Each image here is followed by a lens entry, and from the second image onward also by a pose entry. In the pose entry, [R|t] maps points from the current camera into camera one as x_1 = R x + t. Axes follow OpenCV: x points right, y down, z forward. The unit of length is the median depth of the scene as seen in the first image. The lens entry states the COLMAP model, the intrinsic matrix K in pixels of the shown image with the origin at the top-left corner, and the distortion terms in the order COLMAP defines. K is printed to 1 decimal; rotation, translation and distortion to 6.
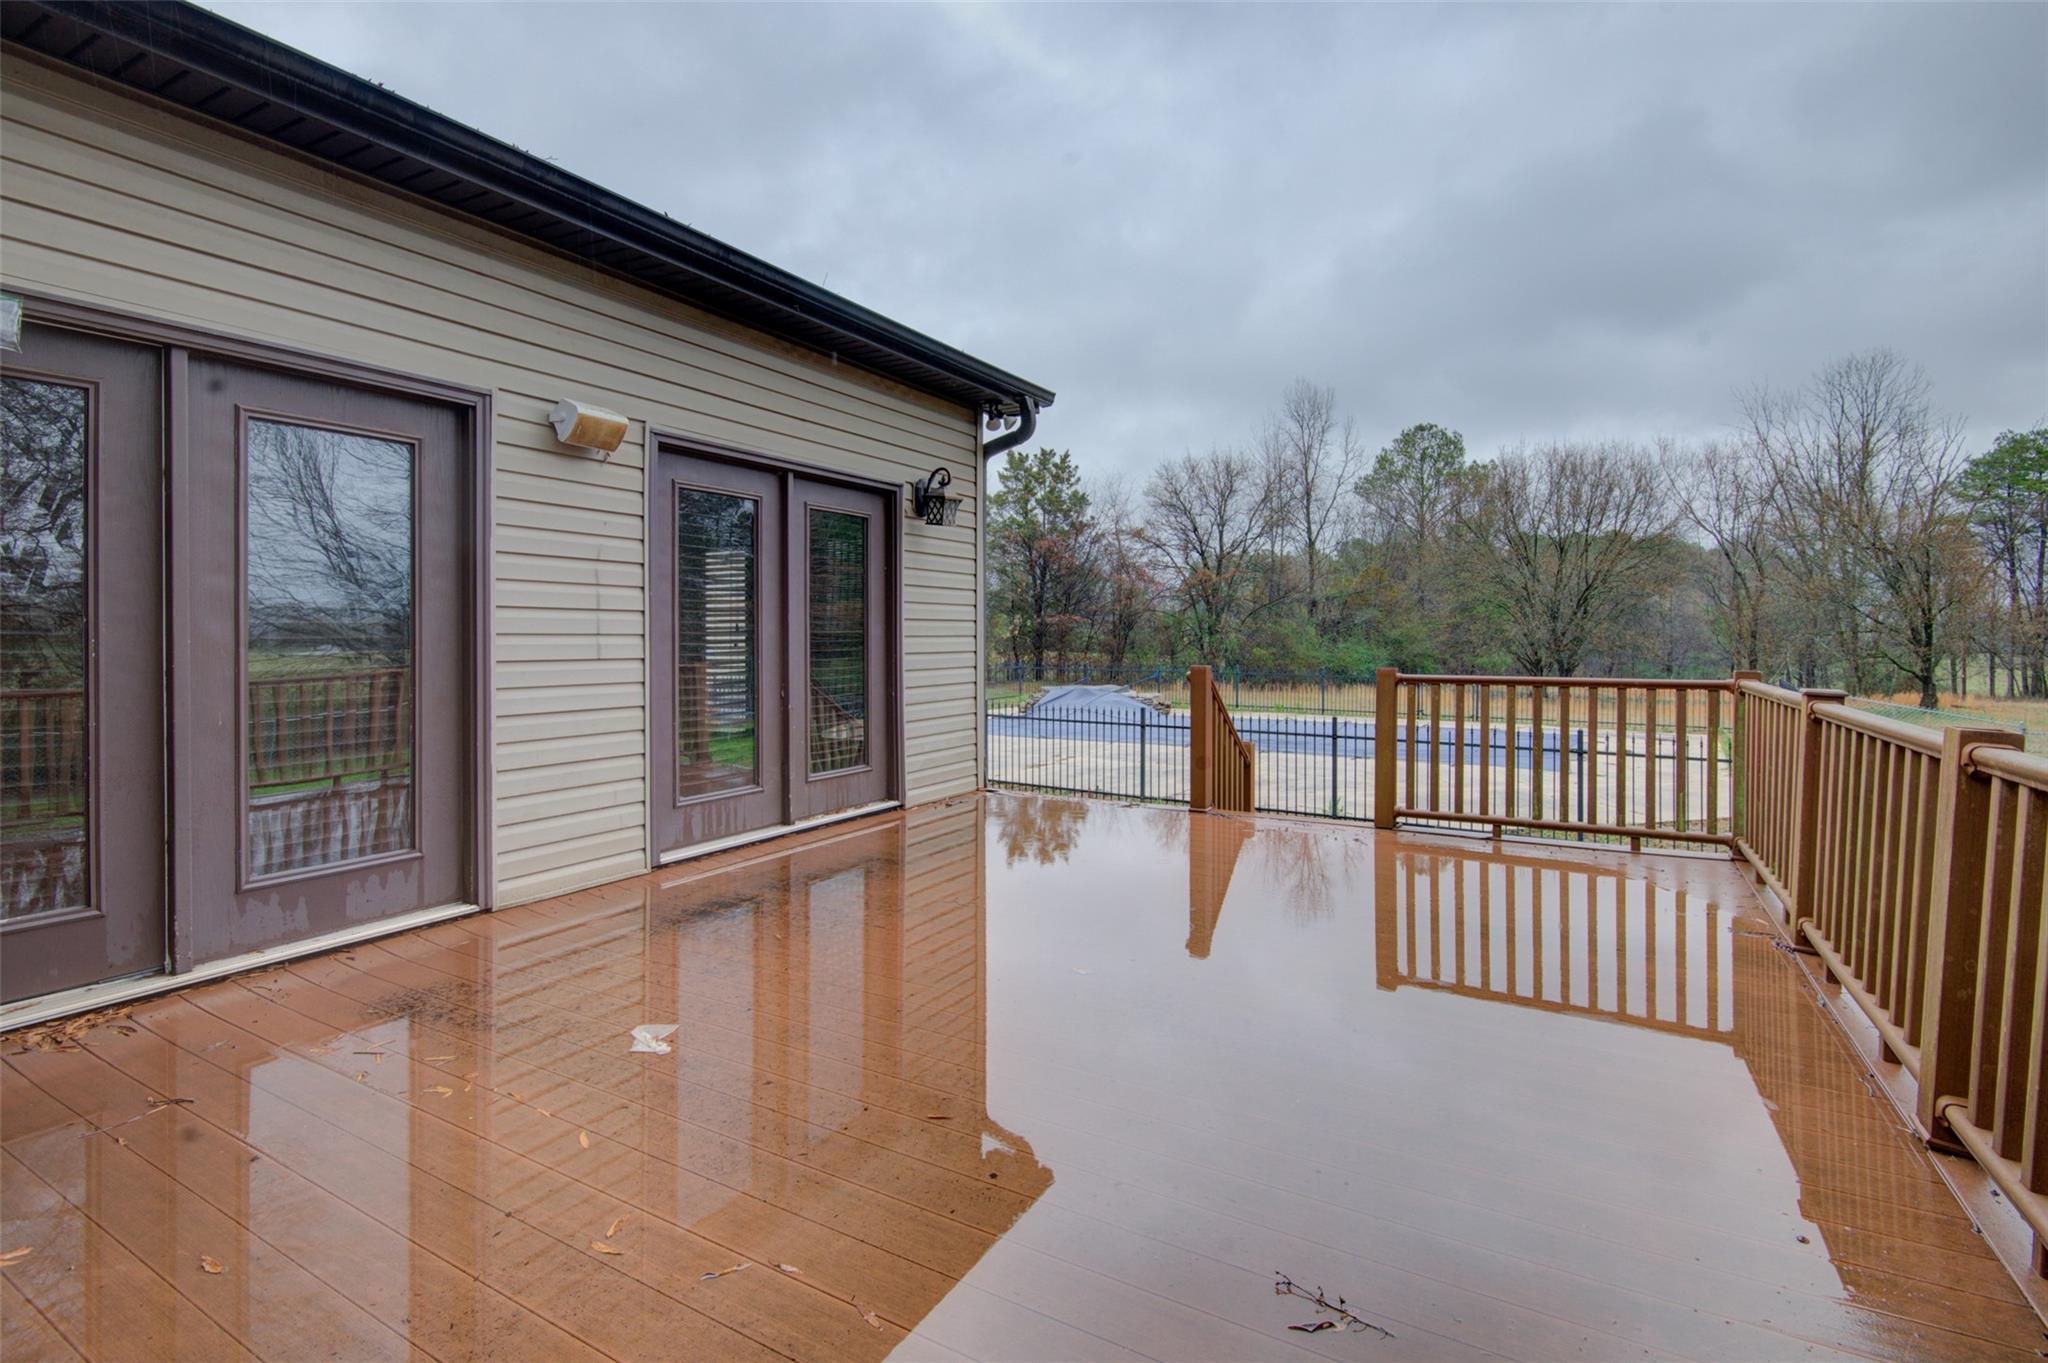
lens RADIAL K [[959.1, 0, 1035.6], [0, 959.1, 660.3], [0, 0, 1]] dist [-0.000807, -0.002962]
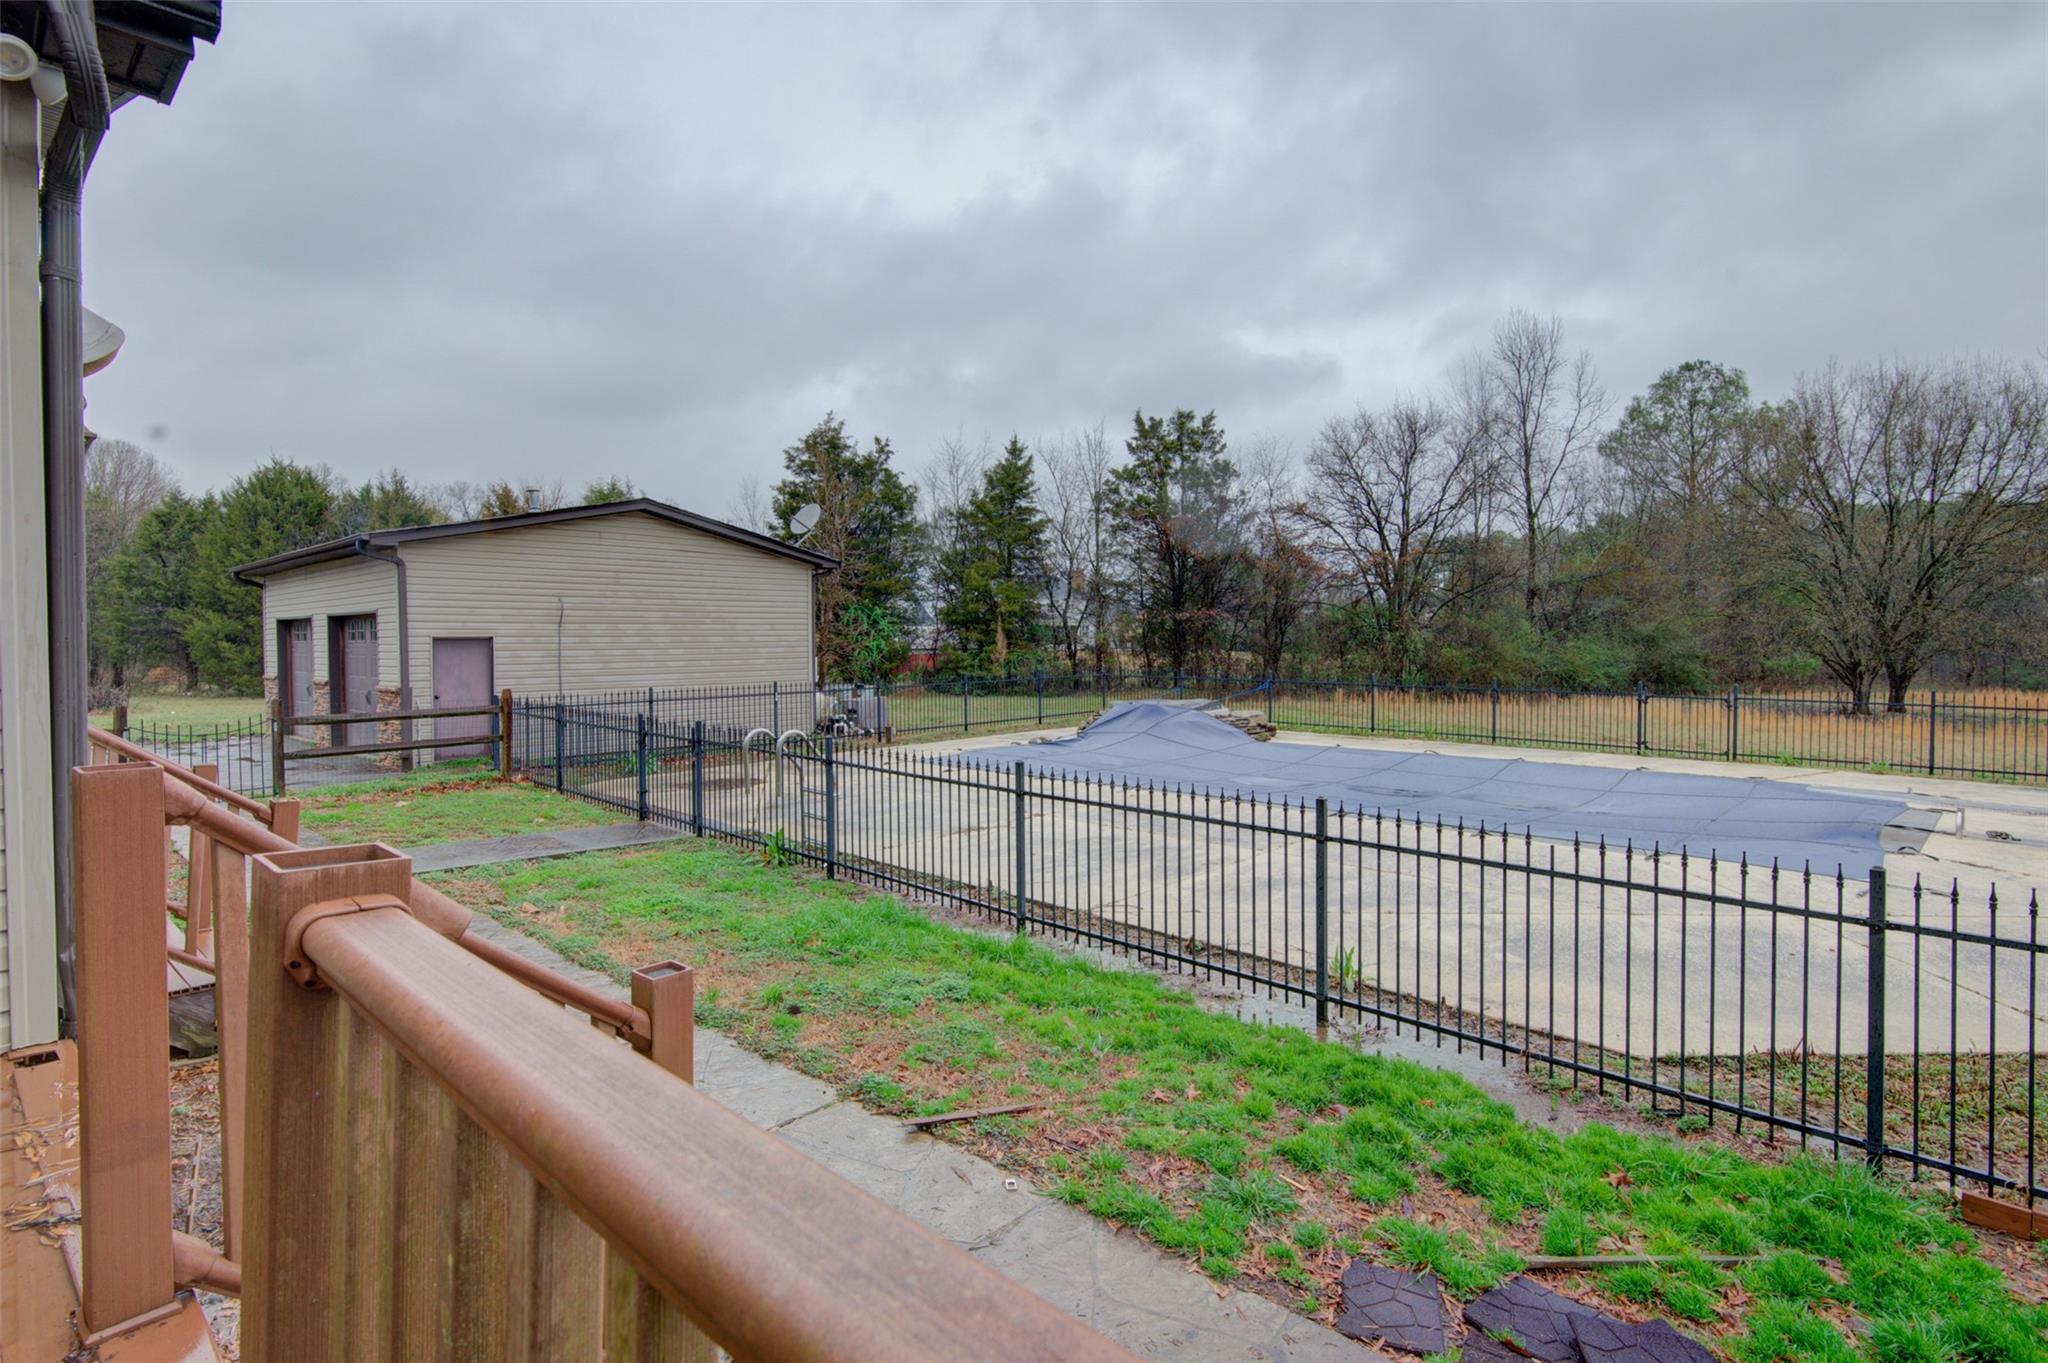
lens RADIAL K [[959.1, 0, 1079.8], [0, 959.1, 663.7], [0, 0, 1]] dist [-0.000807, -0.002962]
pose [[0.979125, -0.001895, -0.203249, 0.088601], [0.002484, 0.999993, 0.002644, -0.002739], [0.203243, -0.003094, 0.979123, 0.156611]]
